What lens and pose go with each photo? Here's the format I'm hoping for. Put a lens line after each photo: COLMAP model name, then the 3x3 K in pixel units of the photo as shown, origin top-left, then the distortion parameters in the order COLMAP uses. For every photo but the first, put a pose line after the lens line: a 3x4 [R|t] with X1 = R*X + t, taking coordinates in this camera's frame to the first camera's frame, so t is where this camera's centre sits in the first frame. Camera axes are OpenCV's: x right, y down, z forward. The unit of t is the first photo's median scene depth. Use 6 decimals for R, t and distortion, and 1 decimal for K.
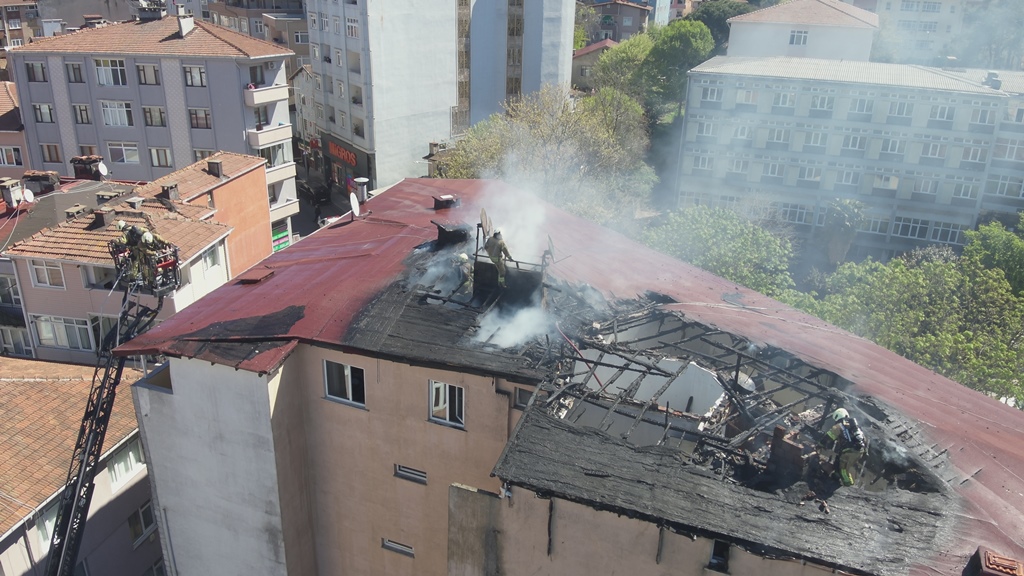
lens RADIAL K [[767.1, 0, 512.0], [0, 767.1, 288.0], [0, 0, 1]] dist [0.128383, -0.238071]
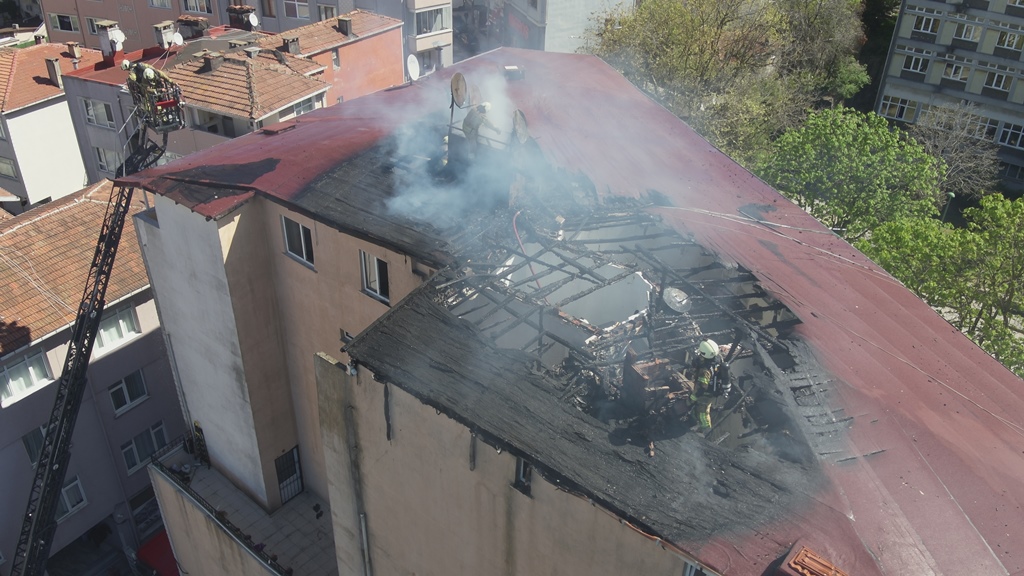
lens RADIAL K [[767.1, 0, 512.0], [0, 767.1, 288.0], [0, 0, 1]] dist [0.128383, -0.238071]
pose [[0.953480, 0.155086, -0.258505, 0.182151], [-0.117377, 0.980838, 0.155501, -0.002973], [0.277667, -0.117924, 0.953412, 0.068419]]
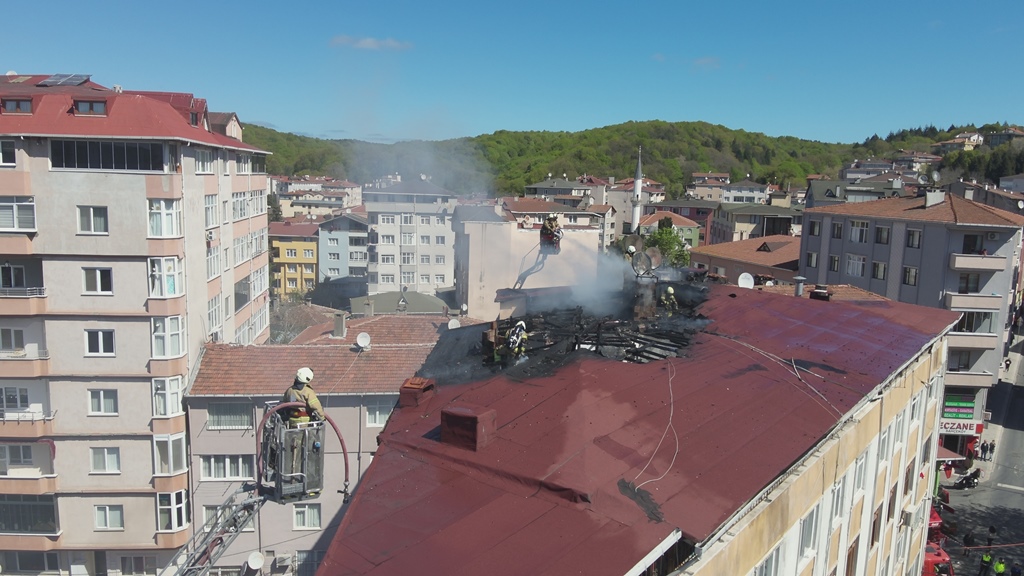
lens RADIAL K [[767.1, 0, 512.0], [0, 767.1, 288.0], [0, 0, 1]] dist [0.128383, -0.238071]
pose [[0.344889, 0.117027, -0.931320, 0.719986], [-0.378430, 0.925322, -0.023868, 0.061219], [0.858977, 0.360671, 0.363420, 0.210975]]
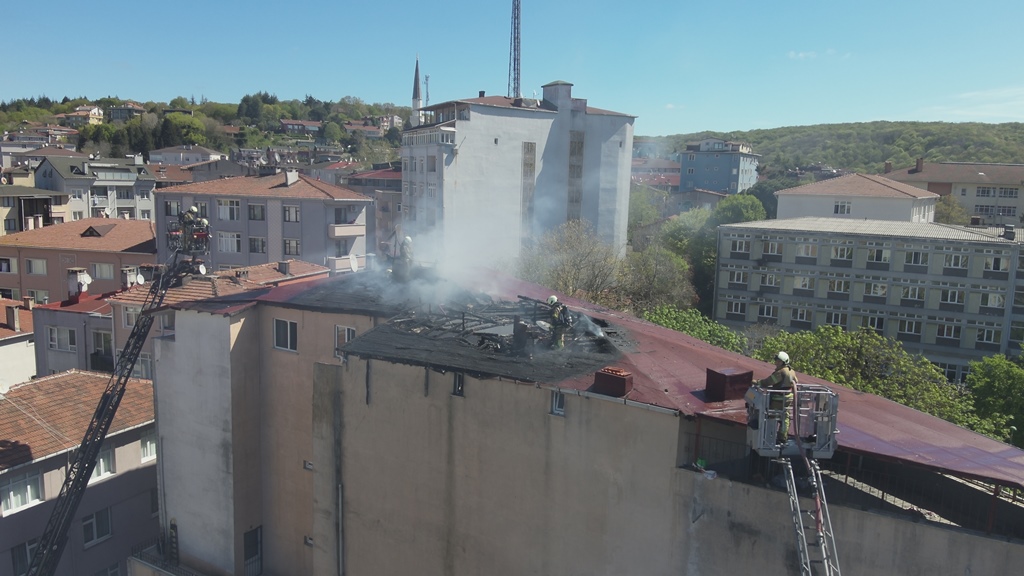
lens RADIAL K [[767.1, 0, 512.0], [0, 767.1, 288.0], [0, 0, 1]] dist [0.128383, -0.238071]
pose [[0.986764, 0.024582, -0.160288, 0.243494], [-0.063888, 0.967432, -0.244938, 0.210335], [0.149047, 0.251936, 0.956197, -0.185206]]
